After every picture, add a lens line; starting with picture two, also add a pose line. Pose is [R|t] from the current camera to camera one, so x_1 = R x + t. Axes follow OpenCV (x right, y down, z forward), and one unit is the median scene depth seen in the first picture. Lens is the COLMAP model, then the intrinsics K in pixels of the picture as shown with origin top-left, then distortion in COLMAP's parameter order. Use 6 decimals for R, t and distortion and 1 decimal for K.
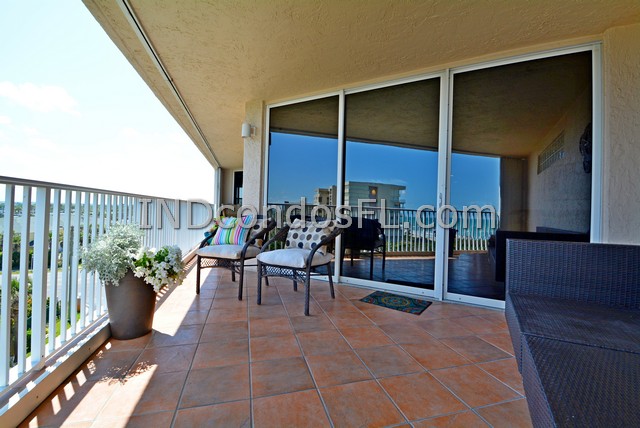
lens RADIAL K [[283.1, 0, 320.0], [0, 283.1, 214.0], [0, 0, 1]] dist [-0.000278, -0.000143]
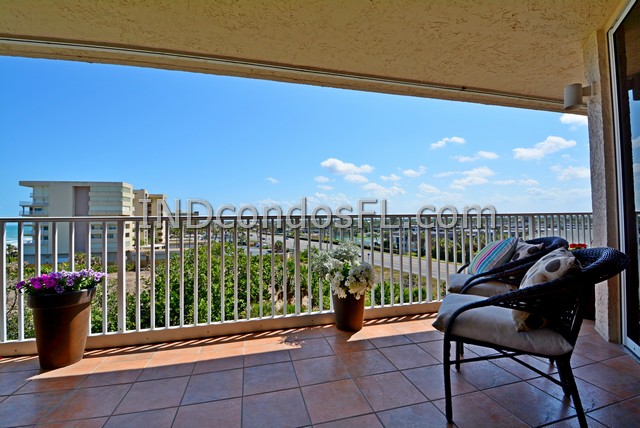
lens RADIAL K [[283.1, 0, 320.0], [0, 283.1, 214.0], [0, 0, 1]] dist [-0.000278, -0.000143]
pose [[-0.009575, -0.045424, -0.998922, 0.725437], [-0.000324, 0.998968, -0.045423, -0.035869], [0.999954, -0.000111, -0.009580, 1.006162]]
